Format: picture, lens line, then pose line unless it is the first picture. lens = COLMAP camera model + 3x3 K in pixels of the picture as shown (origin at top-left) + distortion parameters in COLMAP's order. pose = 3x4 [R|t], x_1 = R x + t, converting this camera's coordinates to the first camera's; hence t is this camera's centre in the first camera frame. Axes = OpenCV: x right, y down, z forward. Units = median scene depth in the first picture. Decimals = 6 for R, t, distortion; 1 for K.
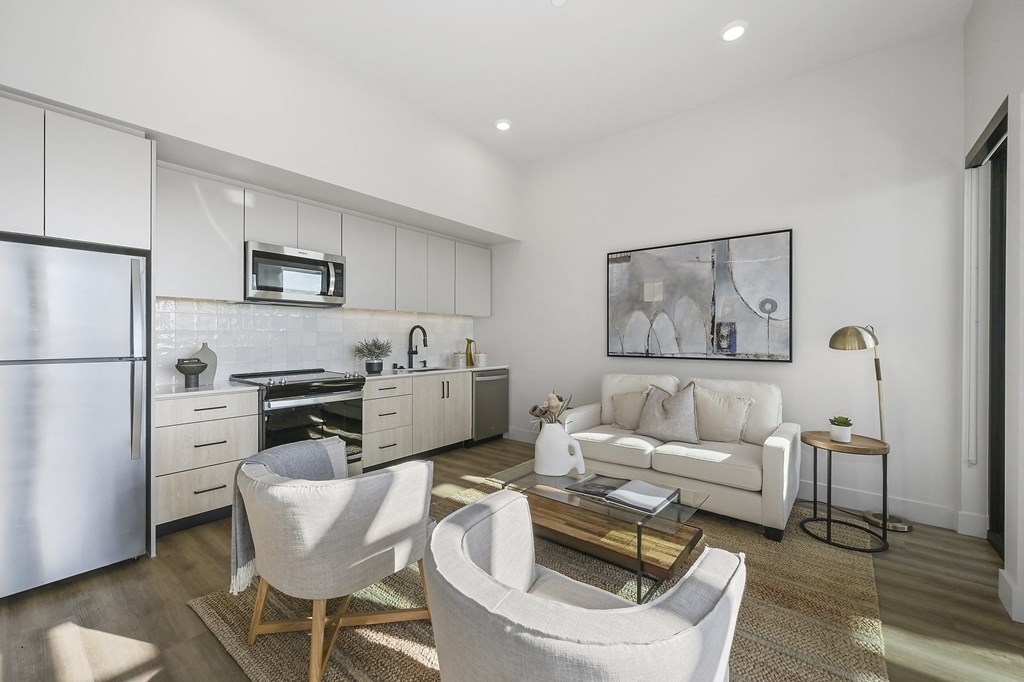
lens RADIAL K [[417.9, 0, 506.4], [0, 417.9, 338.9], [0, 0, 1]] dist [0.003488, 0.000429]
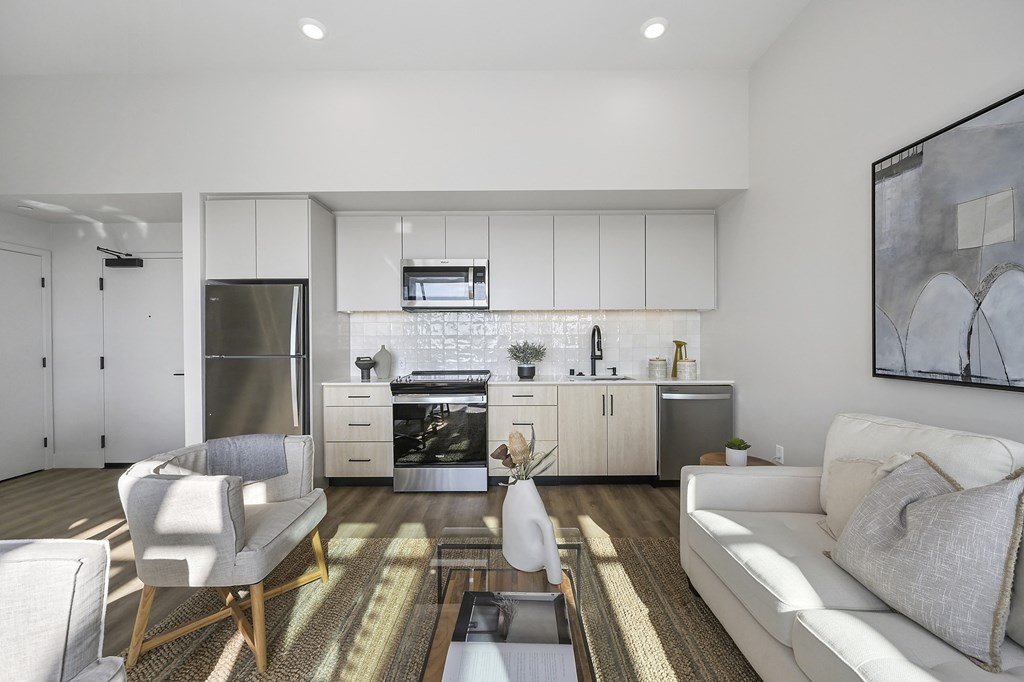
lens RADIAL K [[406.3, 0, 508.7], [0, 406.3, 342.6], [0, 0, 1]] dist [0.000381, -0.000076]
pose [[0.622307, -0.000694, -0.782773, 0.368701], [0.003770, 0.999991, 0.002111, 0.000053], [0.782764, -0.004264, 0.622304, 0.400662]]
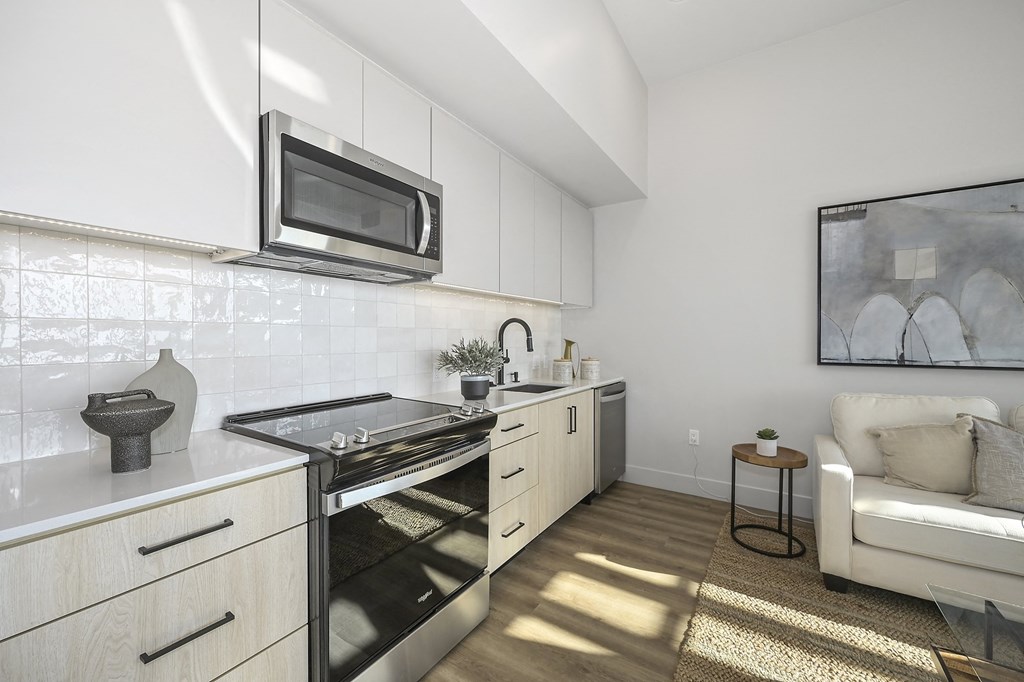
lens RADIAL K [[406.3, 0, 508.7], [0, 406.3, 342.6], [0, 0, 1]] dist [0.000381, -0.000076]
pose [[0.995644, -0.004186, 0.093143, -0.320826], [0.003586, 0.999972, 0.006615, 0.001130], [-0.093168, -0.006252, 0.995631, 0.434505]]
